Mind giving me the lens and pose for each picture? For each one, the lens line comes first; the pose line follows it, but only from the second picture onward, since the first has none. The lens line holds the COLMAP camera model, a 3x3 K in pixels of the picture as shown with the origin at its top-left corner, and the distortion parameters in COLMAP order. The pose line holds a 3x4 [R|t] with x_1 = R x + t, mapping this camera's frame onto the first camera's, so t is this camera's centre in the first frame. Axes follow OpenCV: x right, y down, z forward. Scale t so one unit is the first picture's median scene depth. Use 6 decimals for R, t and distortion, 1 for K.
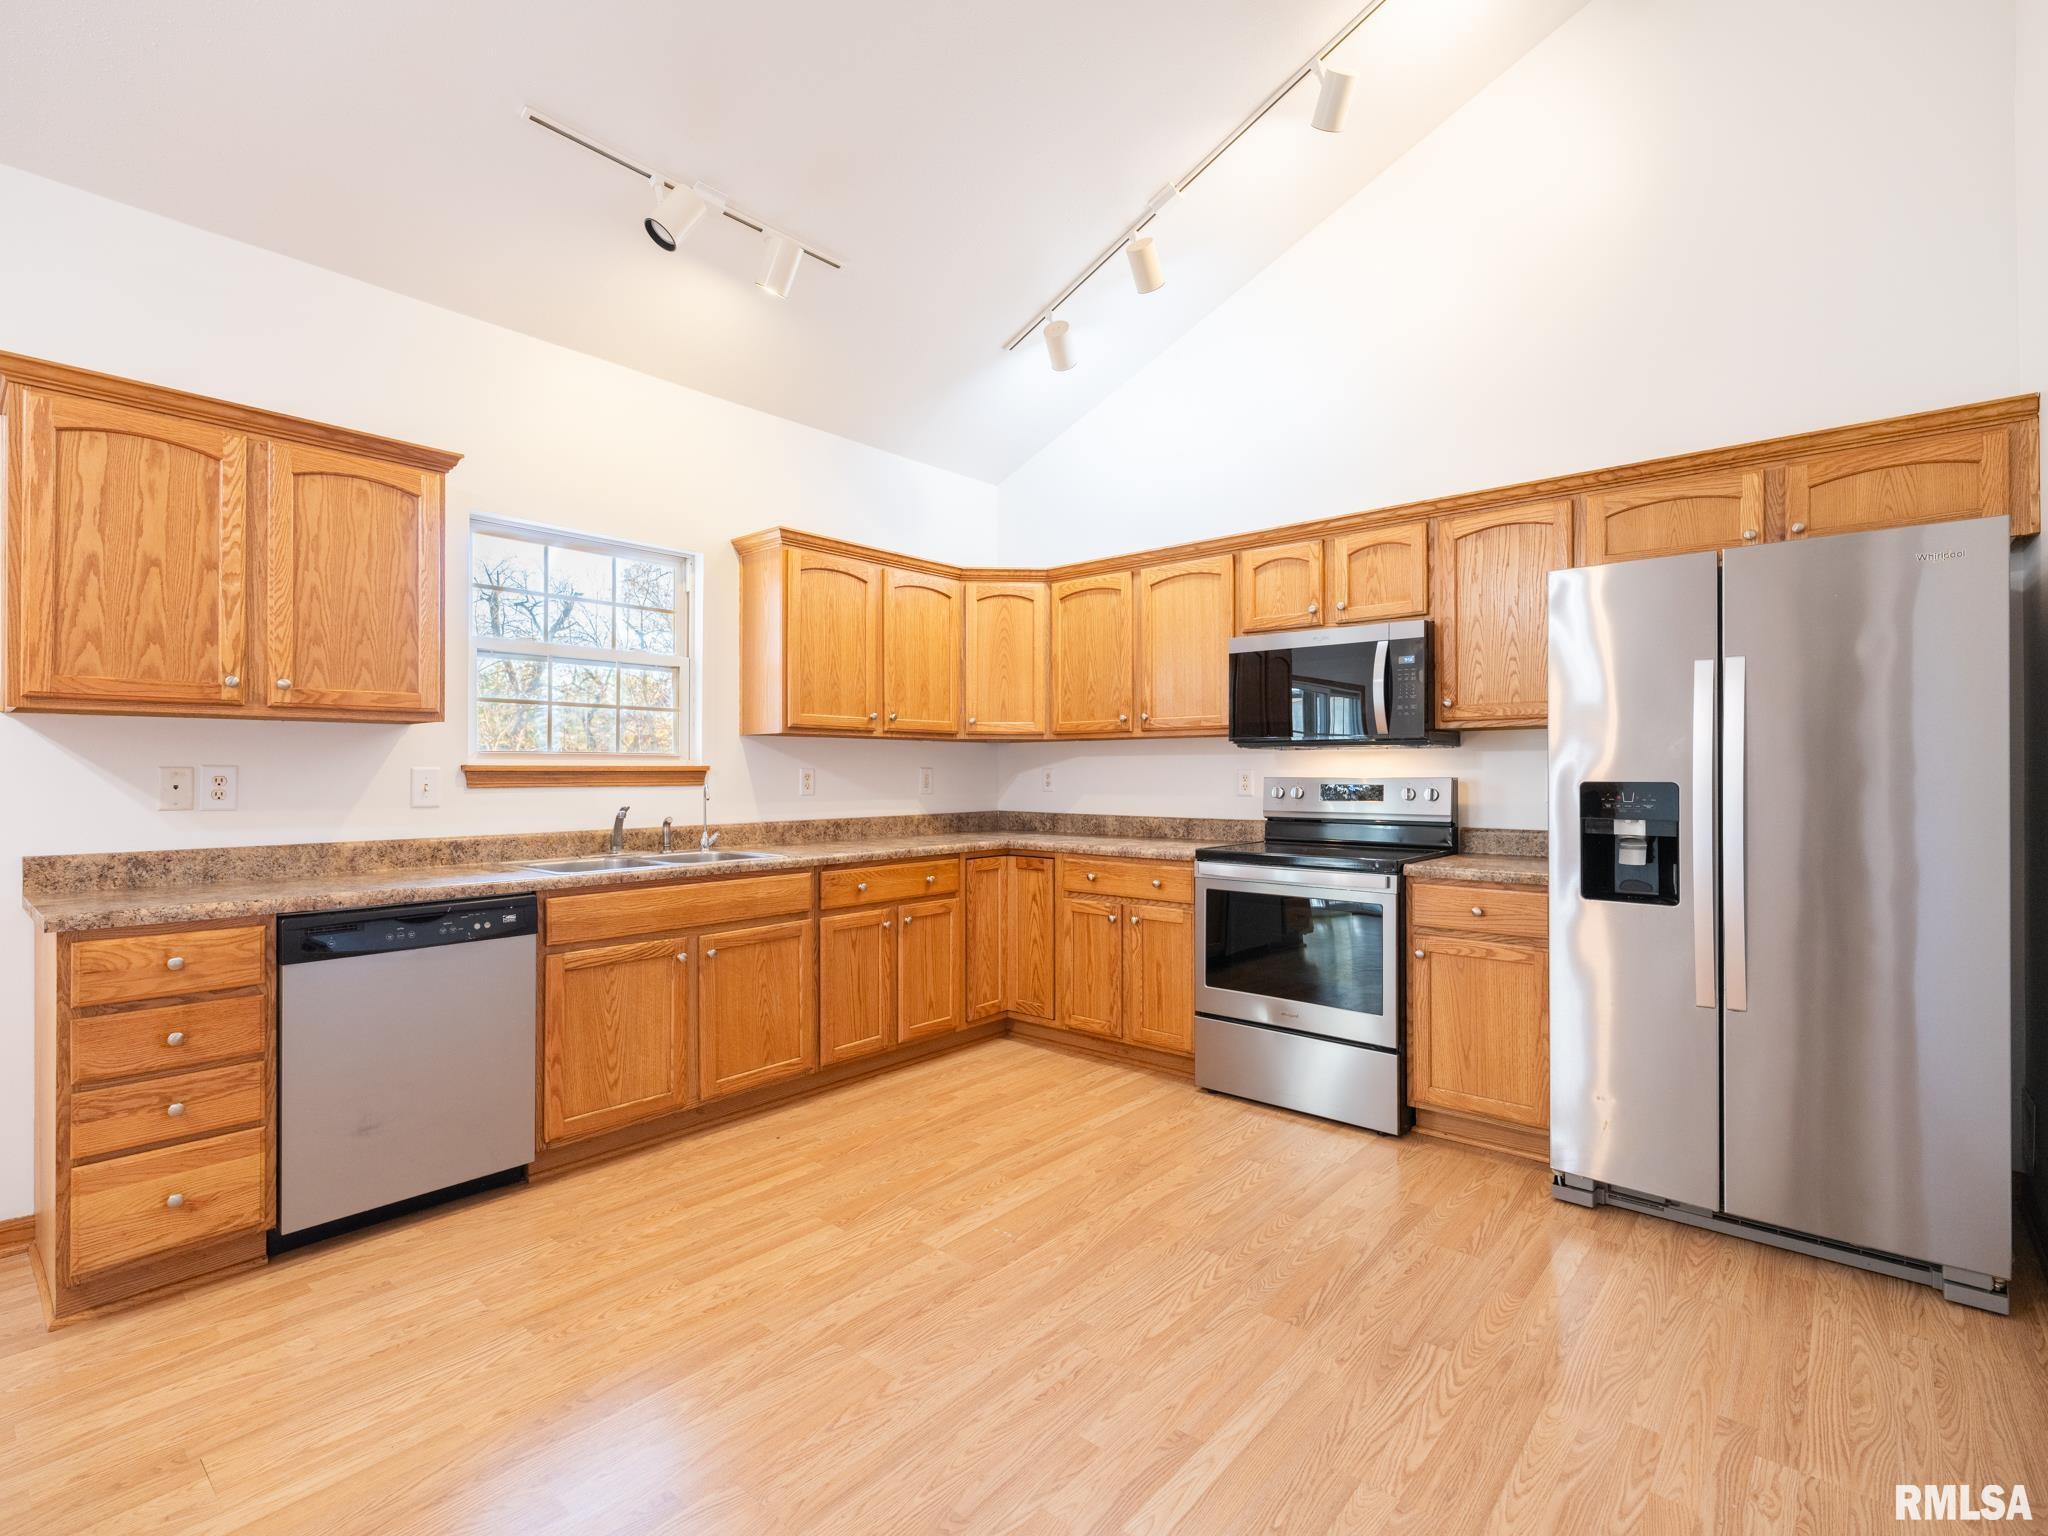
lens RADIAL K [[956.1, 0, 1013.5], [0, 956.1, 766.4], [0, 0, 1]] dist [-0.006577, 0.003032]
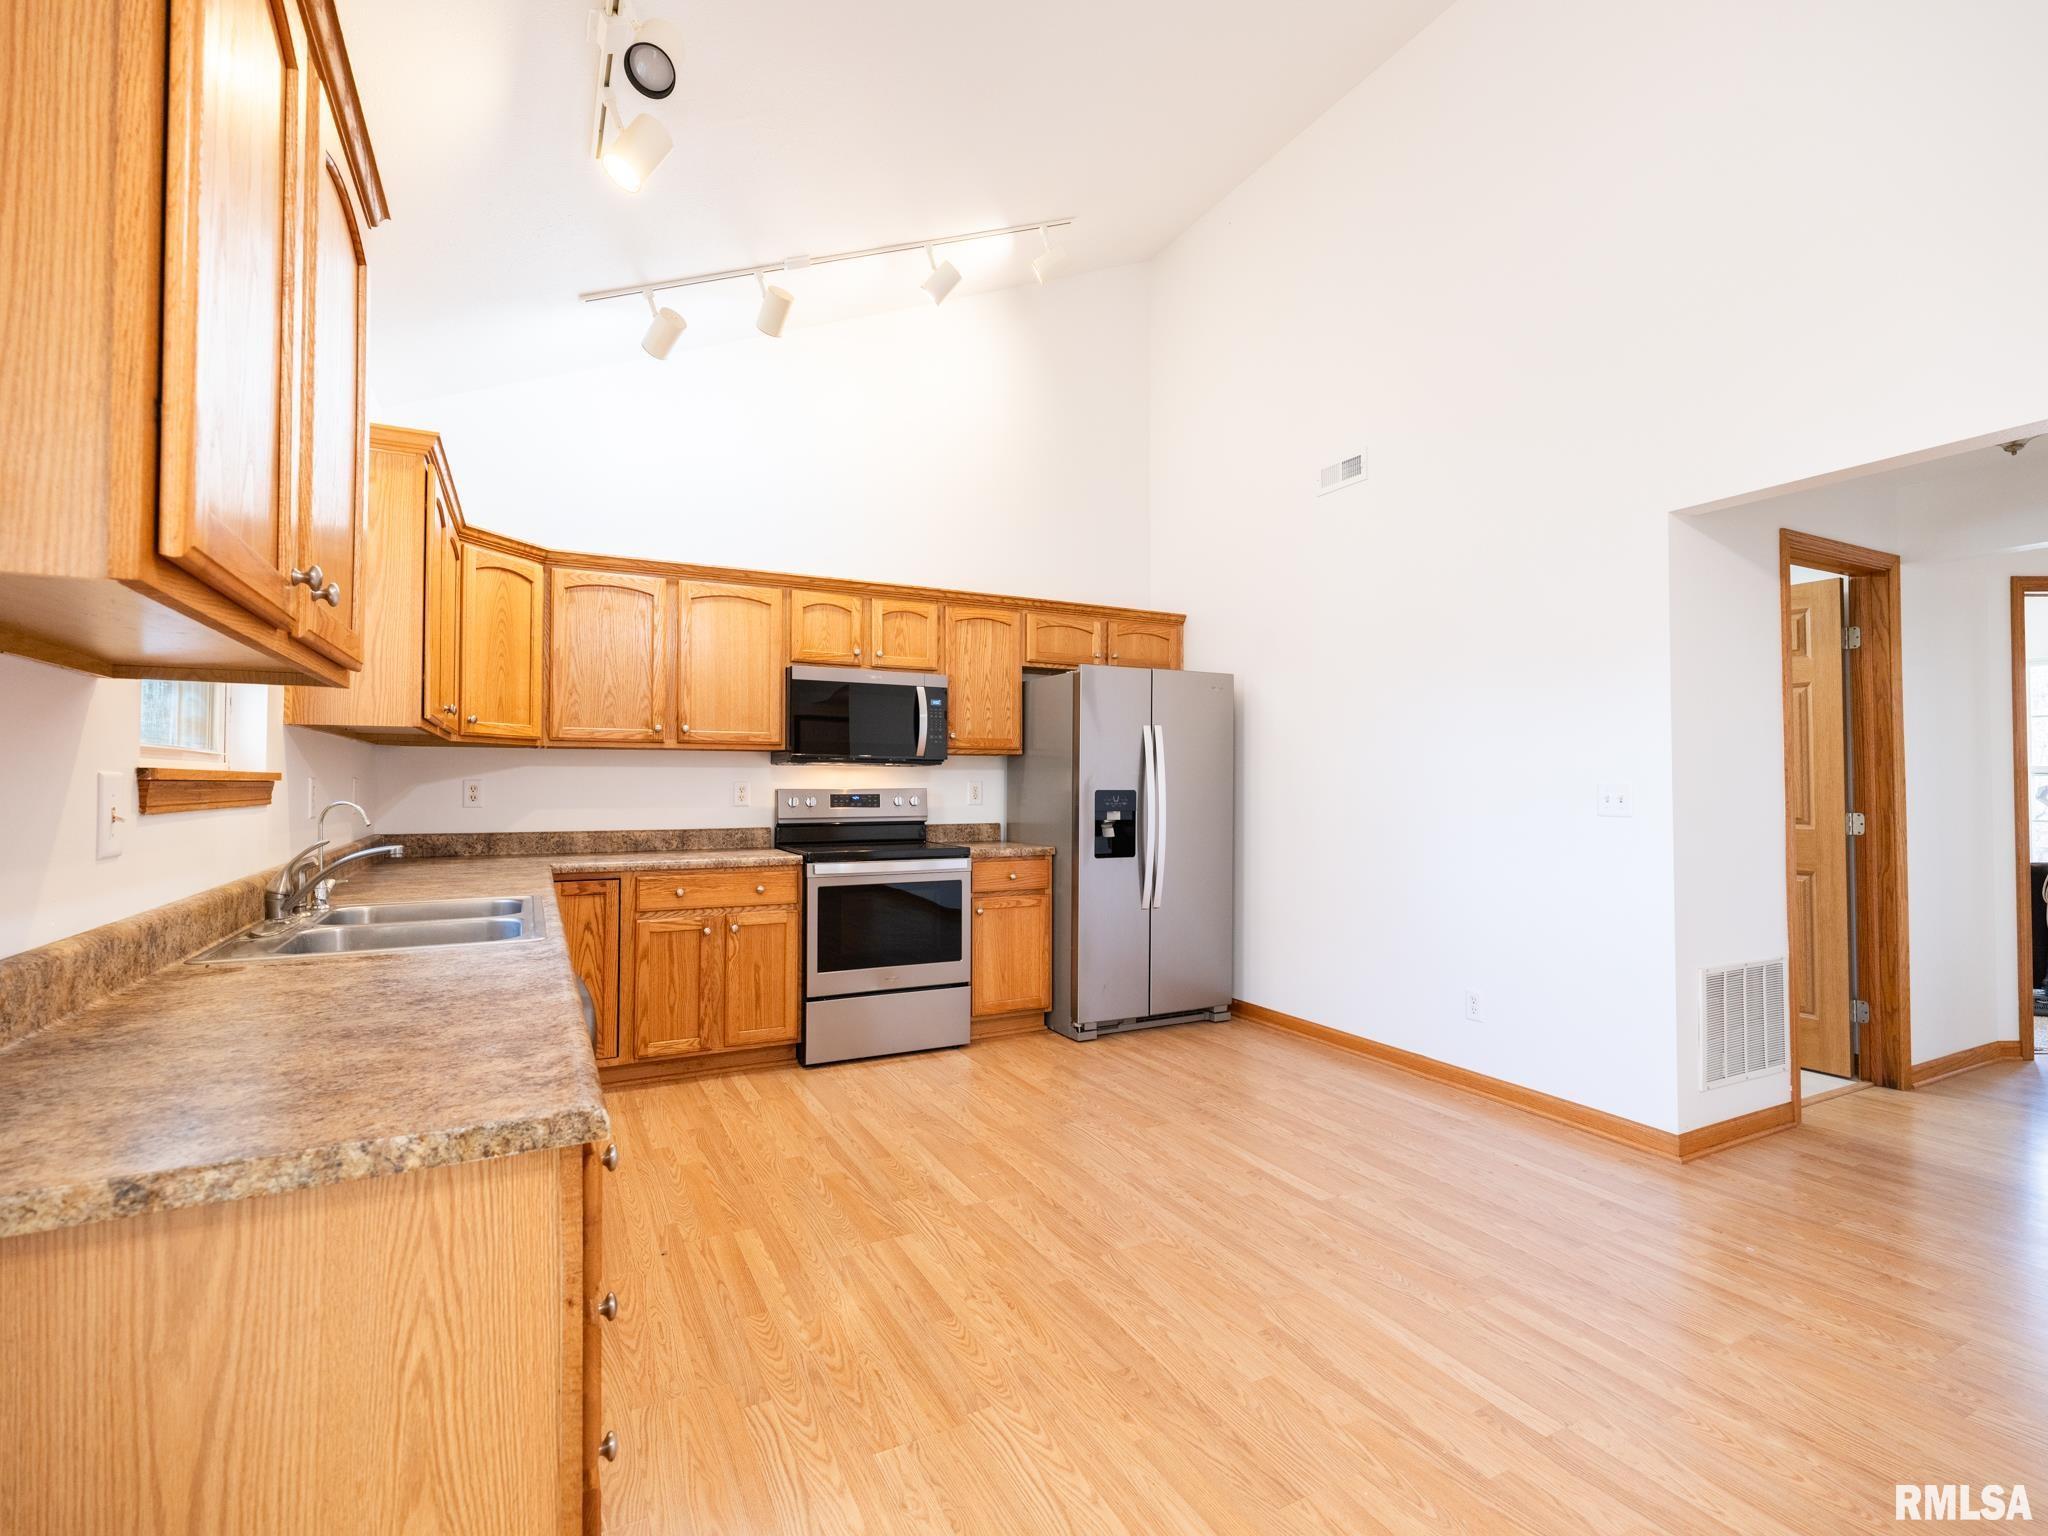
lens RADIAL K [[956.1, 0, 1004.7], [0, 956.1, 767.4], [0, 0, 1]] dist [-0.006577, 0.003032]
pose [[0.378806, 0.017604, 0.925309, -0.847656], [-0.006593, 0.999845, -0.016323, 0.003351], [-0.925453, 0.000083, 0.378863, 0.404649]]
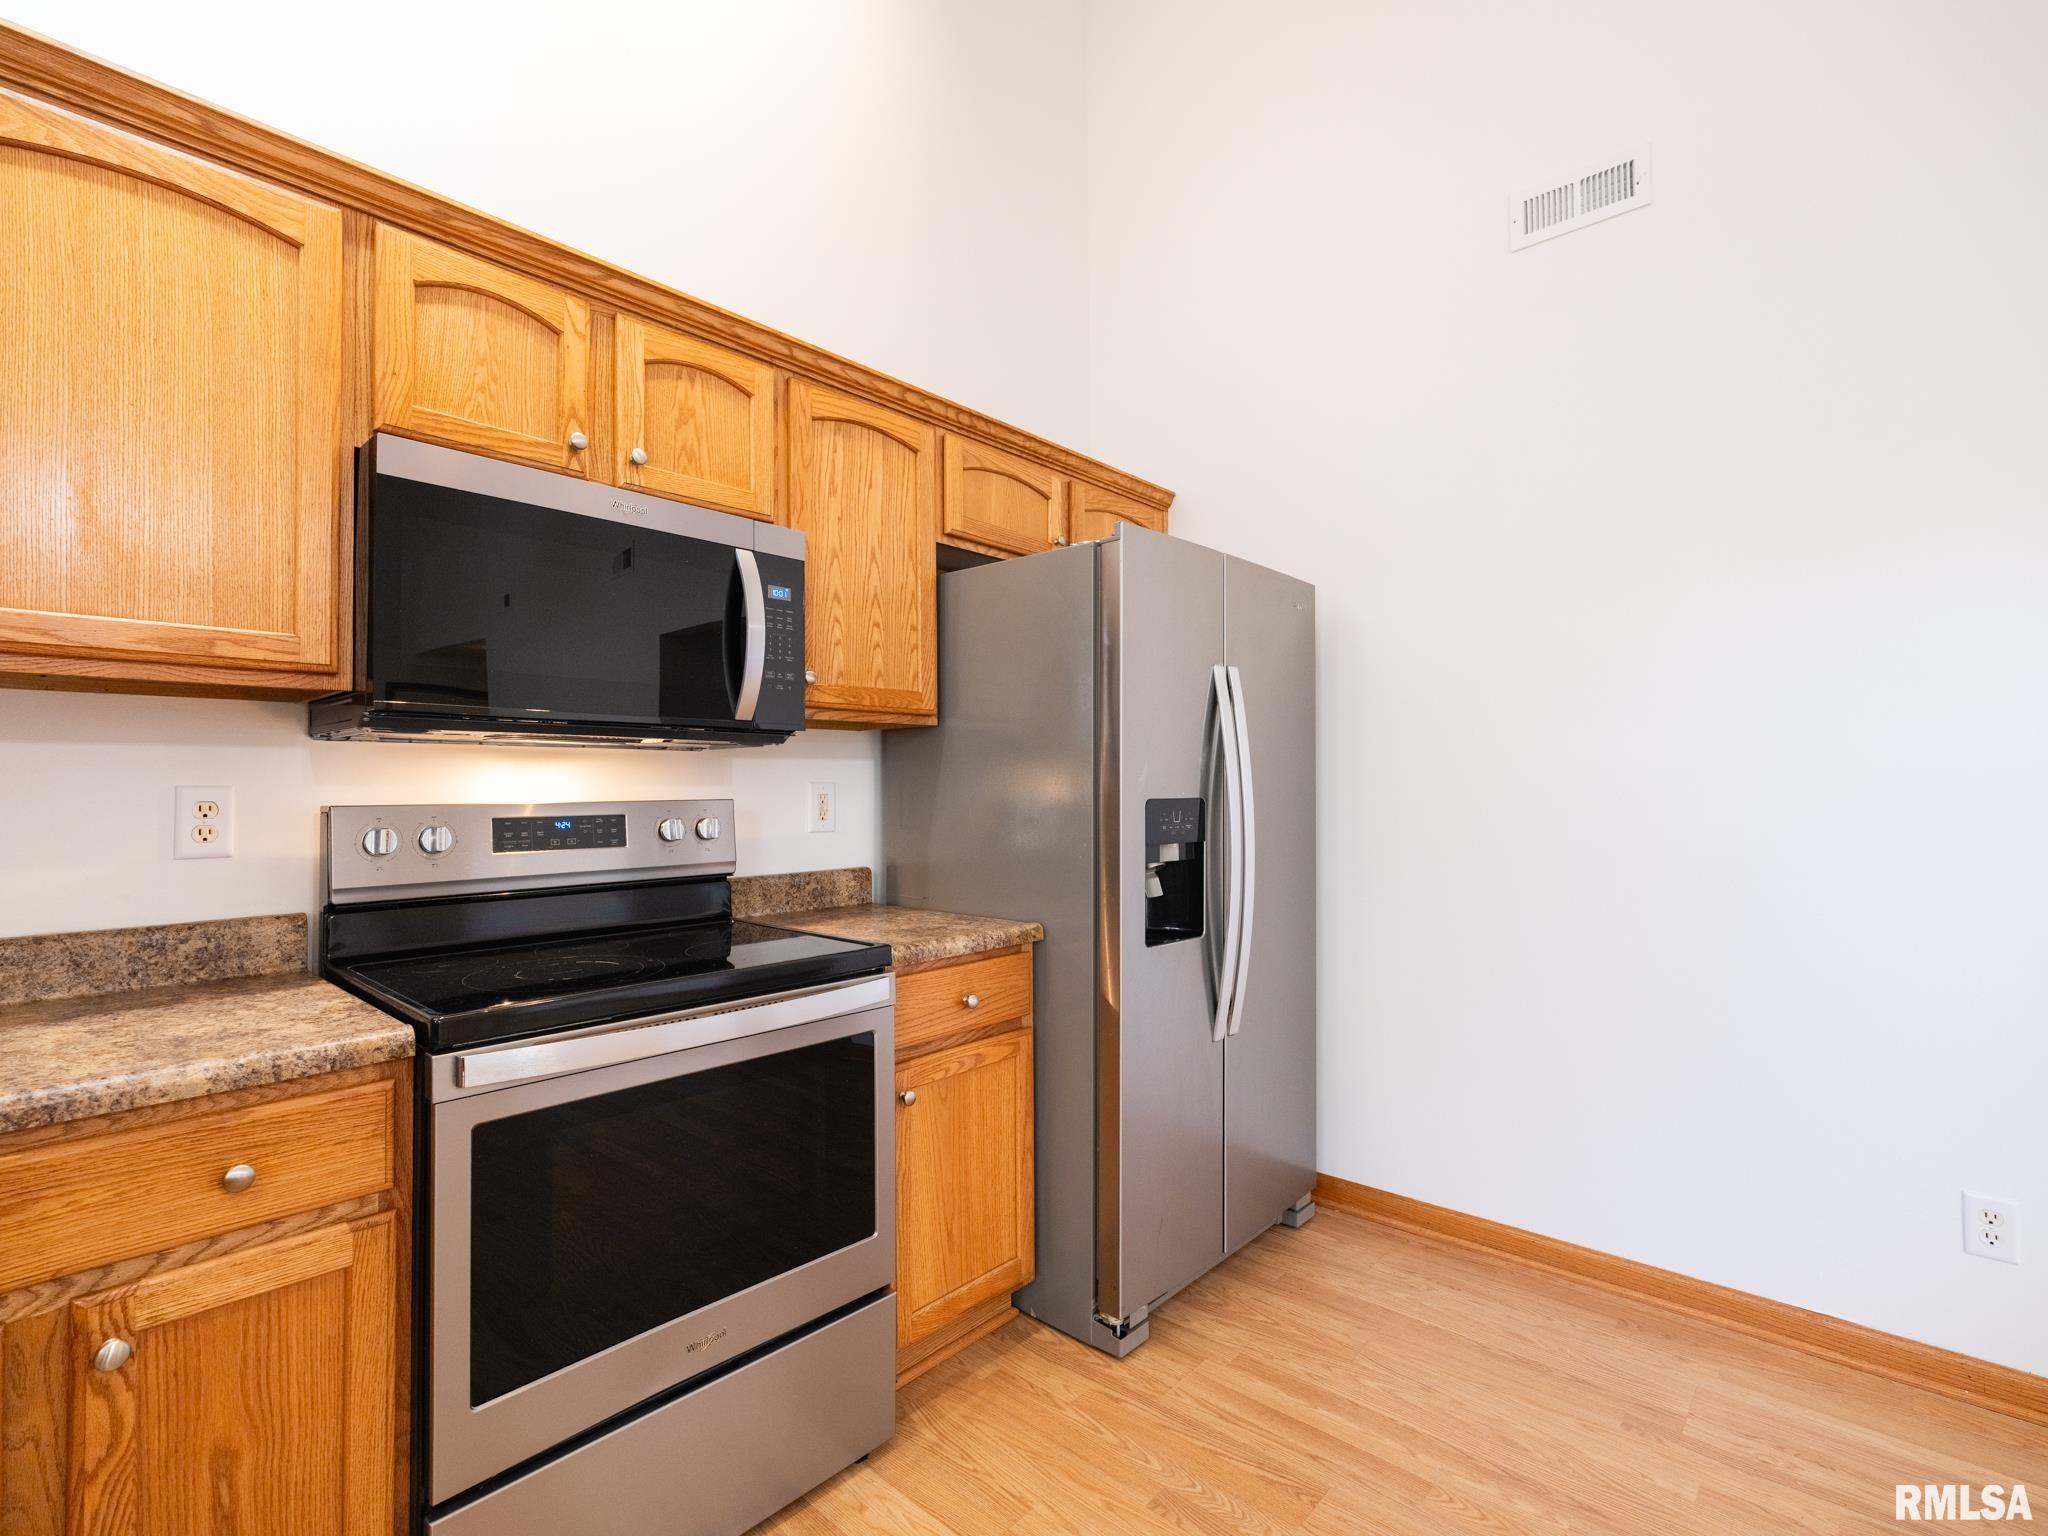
lens RADIAL K [[956.1, 0, 1009.9], [0, 956.1, 768.4], [0, 0, 1]] dist [-0.006577, 0.003032]
pose [[0.029114, 0.023844, 0.999292, -0.158946], [0.002567, 0.999710, -0.023929, 0.007534], [-0.999573, 0.003262, 0.029044, 0.877890]]
